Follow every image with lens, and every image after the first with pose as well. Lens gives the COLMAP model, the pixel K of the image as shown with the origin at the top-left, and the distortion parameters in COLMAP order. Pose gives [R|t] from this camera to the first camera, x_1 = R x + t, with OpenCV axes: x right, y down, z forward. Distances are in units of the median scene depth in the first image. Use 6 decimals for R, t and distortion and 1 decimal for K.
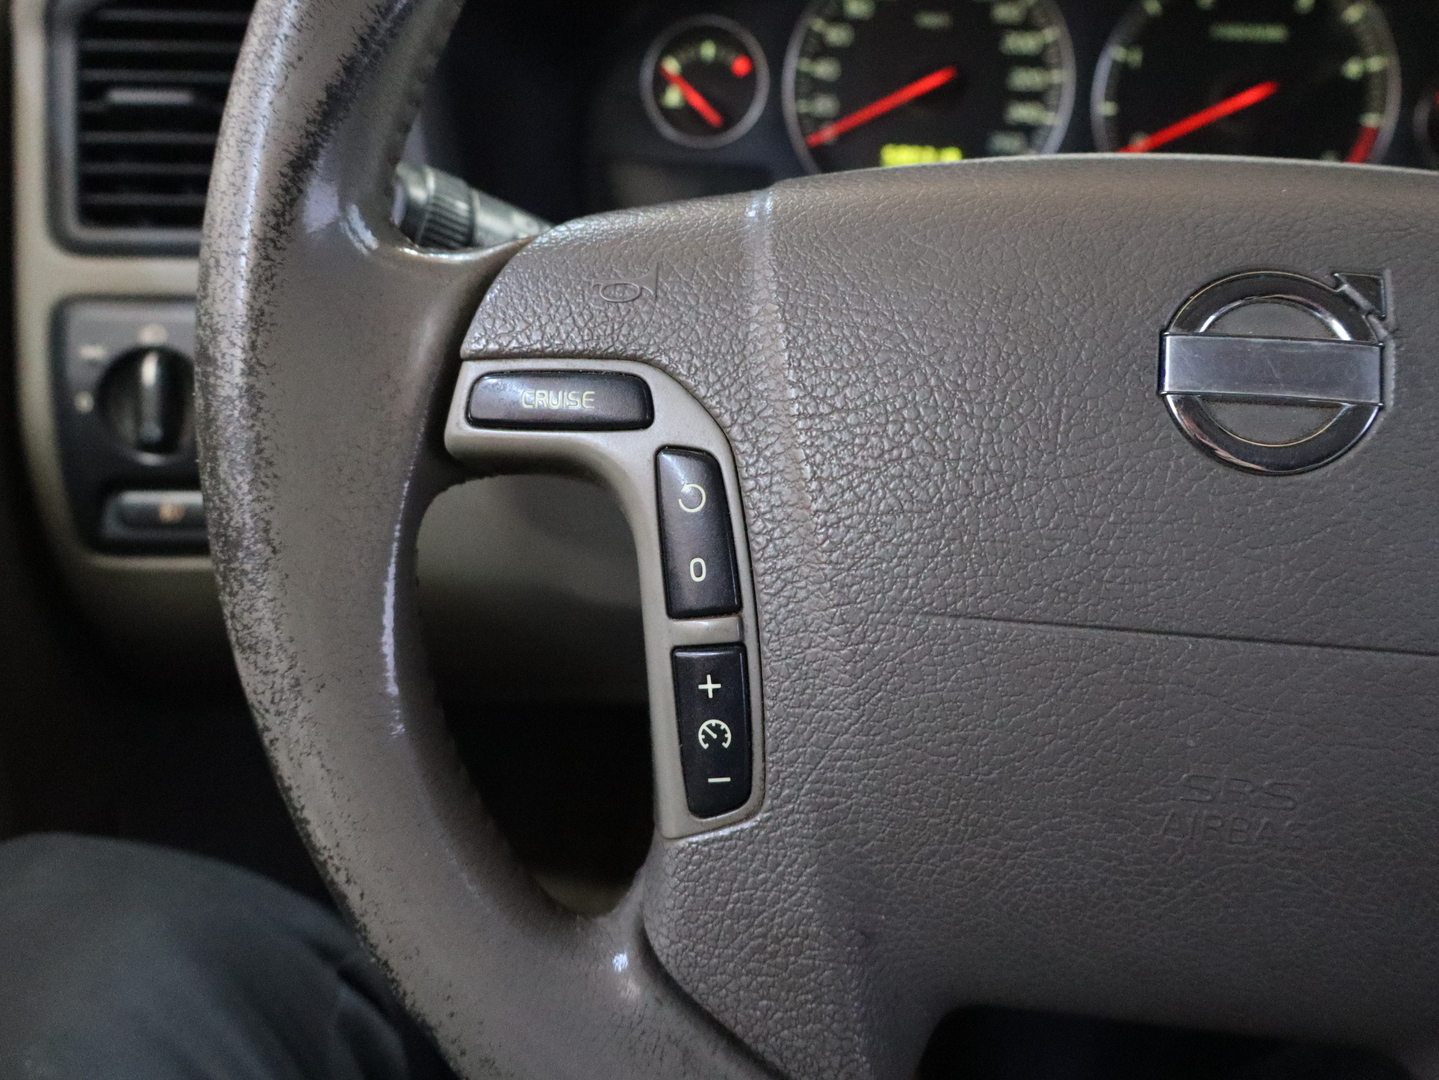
lens RADIAL K [[1346.0, 0, 713.9], [0, 1346.0, 547.3], [0, 0, 1]] dist [-0.001751, 0.000000]
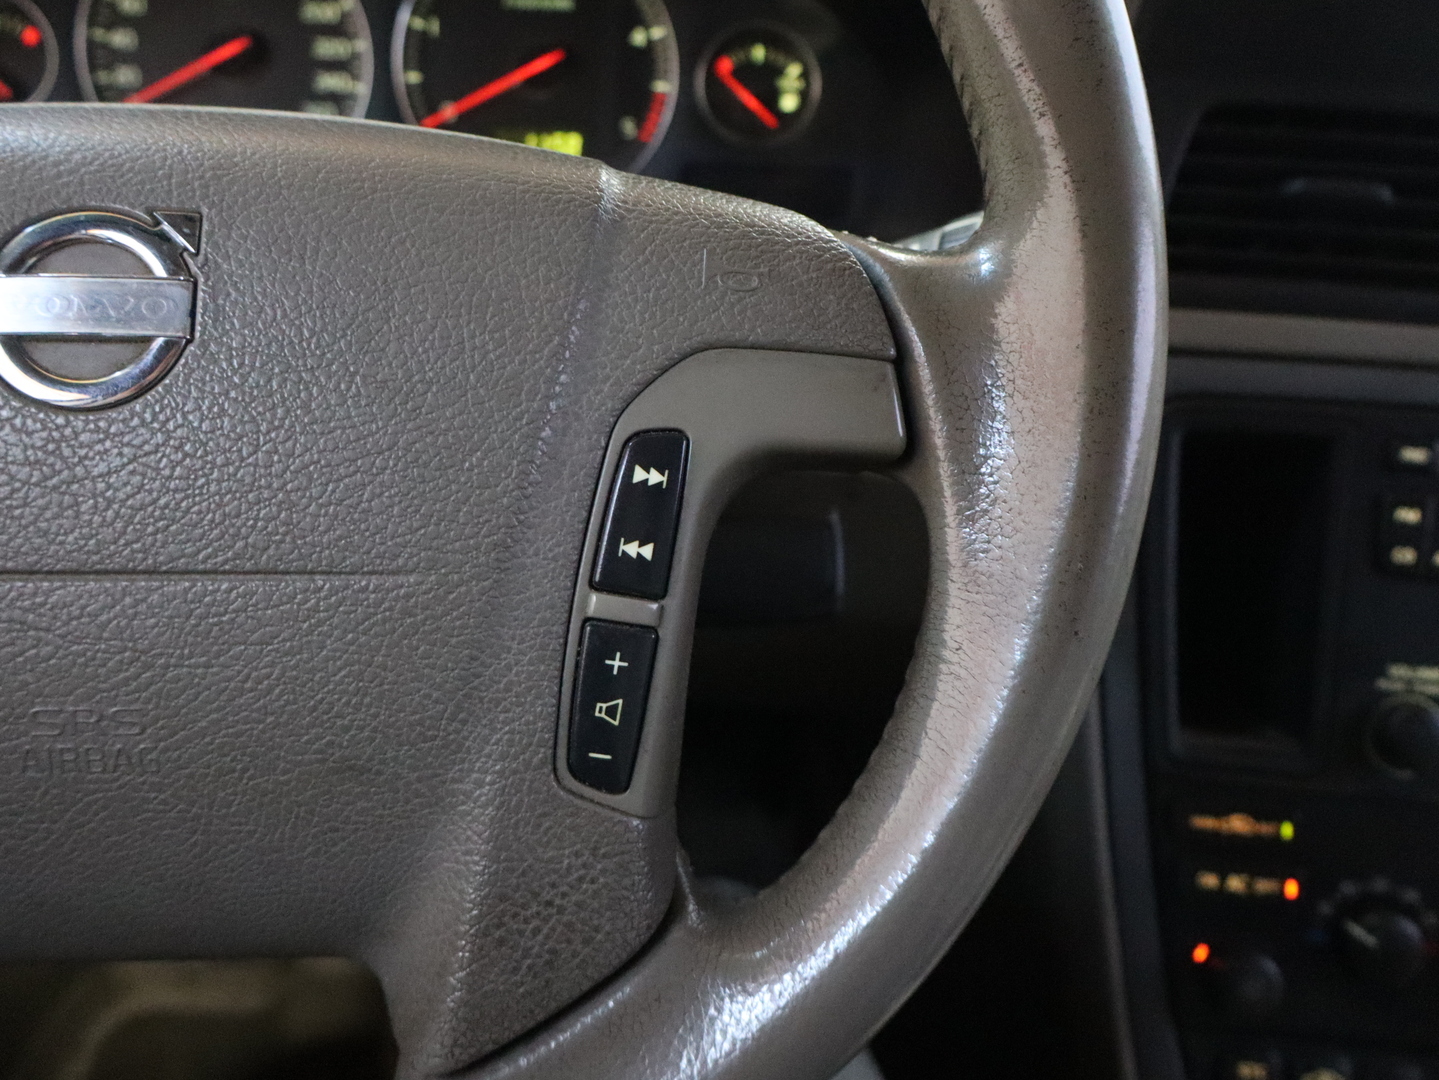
lens RADIAL K [[1346.0, 0, 718.9], [0, 1346.0, 528.6], [0, 0, 1]] dist [-0.001751, 0.000000]
pose [[0.976892, -0.072639, 0.201010, 0.299676], [0.073409, 0.997295, 0.003633, 0.030056], [-0.200730, 0.011207, 0.979582, -0.044098]]
